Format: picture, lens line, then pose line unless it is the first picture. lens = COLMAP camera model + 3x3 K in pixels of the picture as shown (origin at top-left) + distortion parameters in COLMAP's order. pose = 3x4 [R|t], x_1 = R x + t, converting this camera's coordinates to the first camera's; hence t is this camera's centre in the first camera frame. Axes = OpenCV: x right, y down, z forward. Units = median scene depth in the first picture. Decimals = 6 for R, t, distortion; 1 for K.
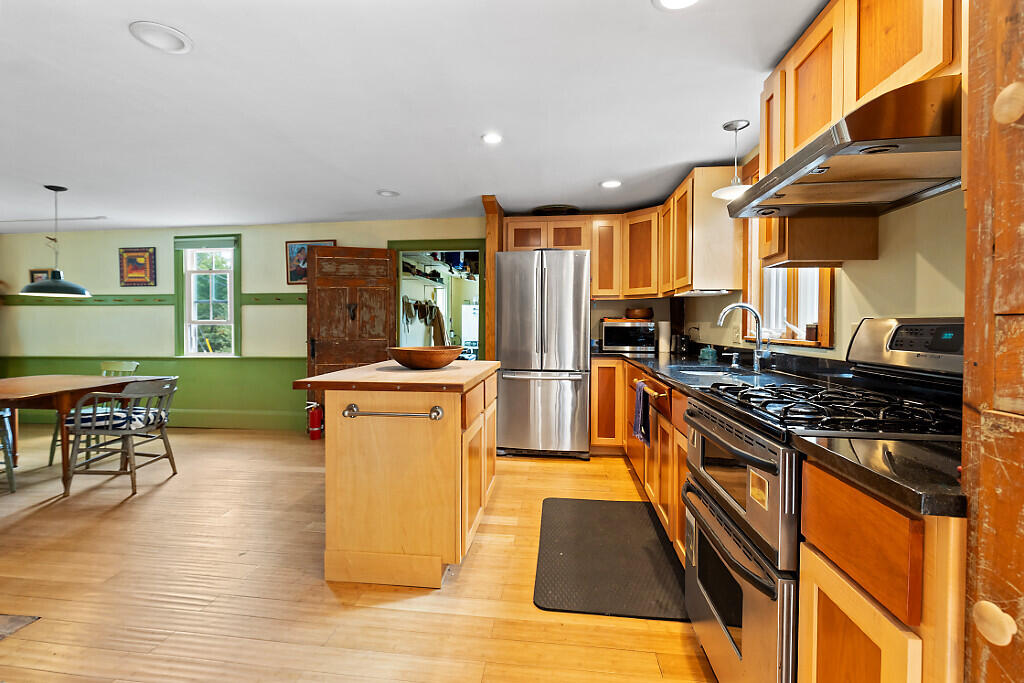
lens RADIAL K [[459.9, 0, 507.4], [0, 459.9, 333.0], [0, 0, 1]] dist [-0.007101, -0.000381]
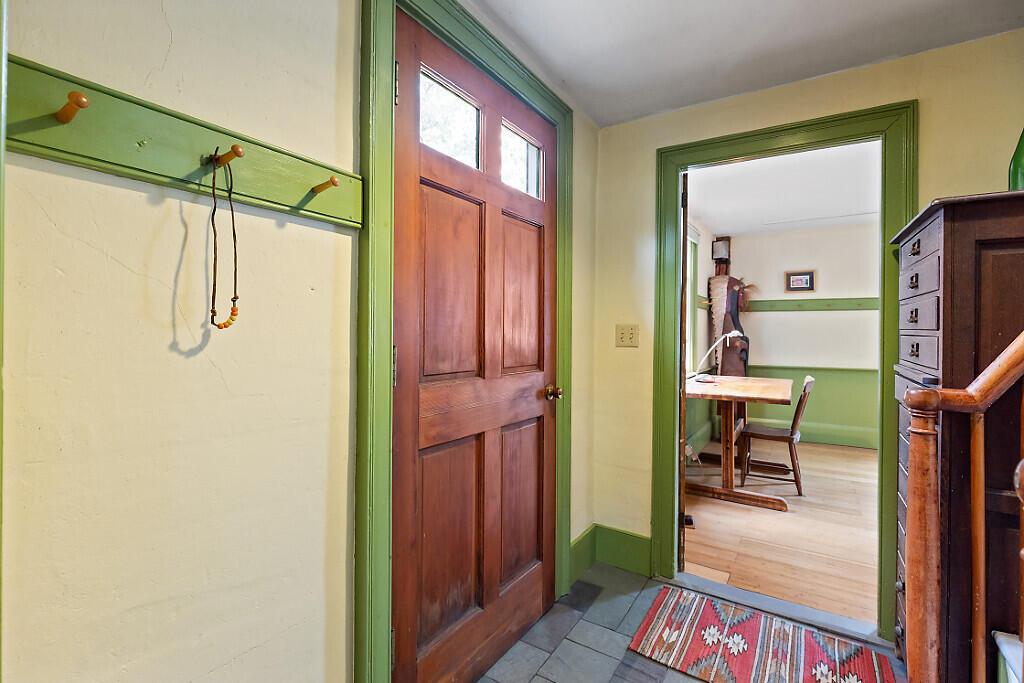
lens RADIAL K [[466.8, 0, 506.9], [0, 466.8, 319.0], [0, 0, 1]] dist [-0.001773, -0.000558]
pose [[0.894647, -0.009752, -0.446668, -1.483612], [-0.010448, 0.999032, -0.042738, 0.003071], [0.446652, 0.042902, 0.893678, -0.119617]]
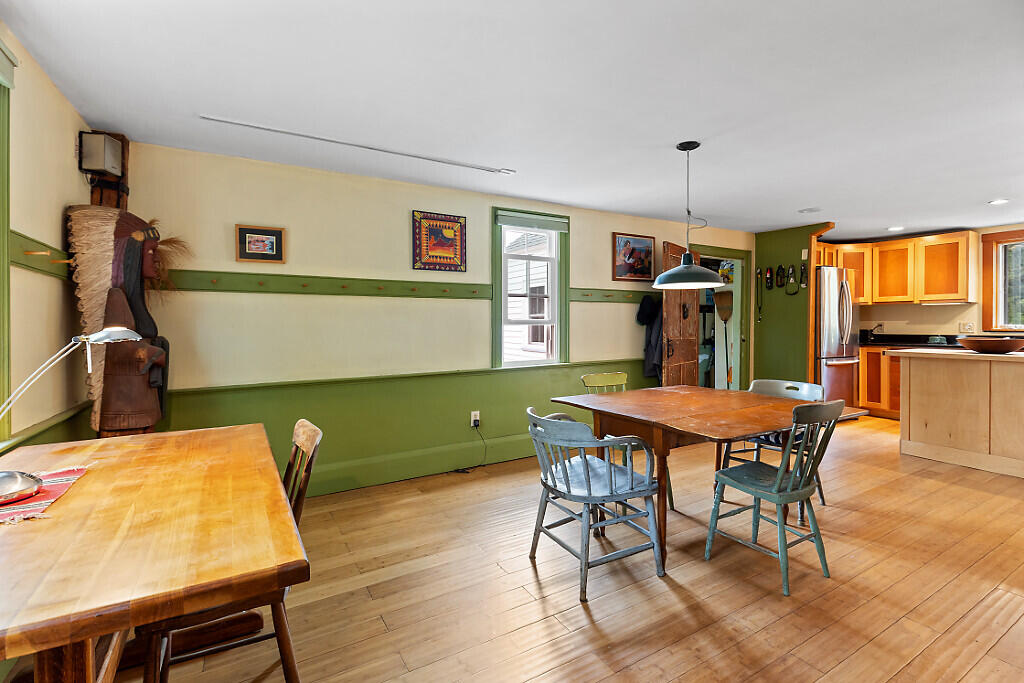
lens RADIAL K [[464.5, 0, 509.8], [0, 464.5, 329.2], [0, 0, 1]] dist [-0.004279, -0.000466]
pose [[0.798611, -0.011207, 0.601744, -1.471014], [0.015976, 0.999869, -0.002580, -0.011976], [-0.601636, 0.011673, 0.798685, 0.484330]]
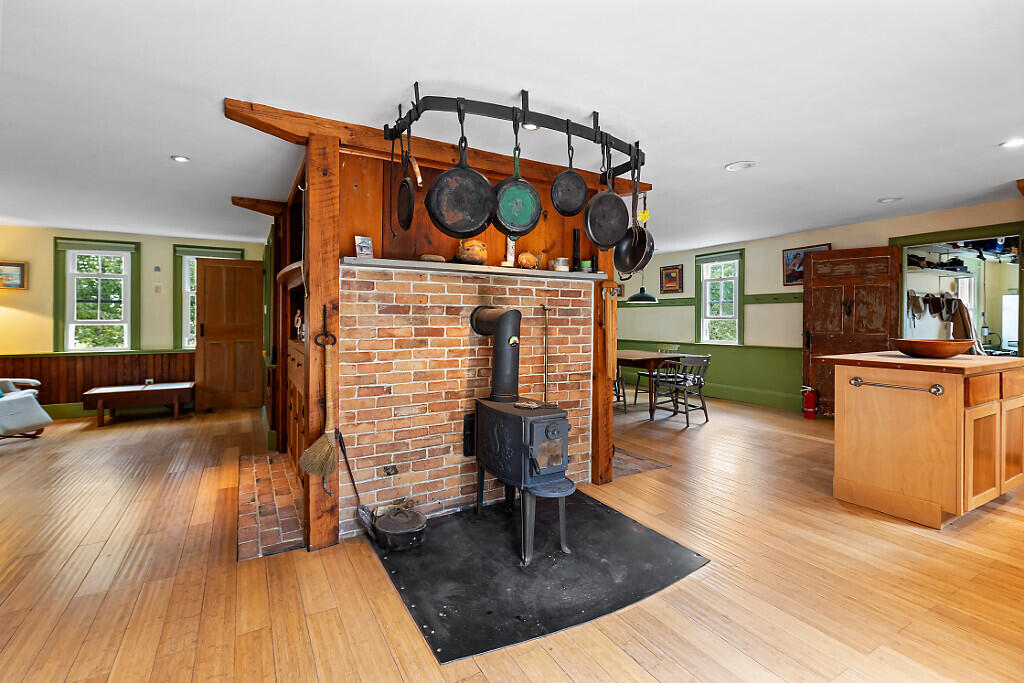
lens RADIAL K [[466.8, 0, 506.9], [0, 466.8, 319.0], [0, 0, 1]] dist [-0.001773, -0.000558]
pose [[0.589905, -0.000885, -0.807472, 0.092161], [-0.014268, 0.999832, -0.011519, 0.005300], [0.807346, 0.018317, 0.589793, -0.360498]]
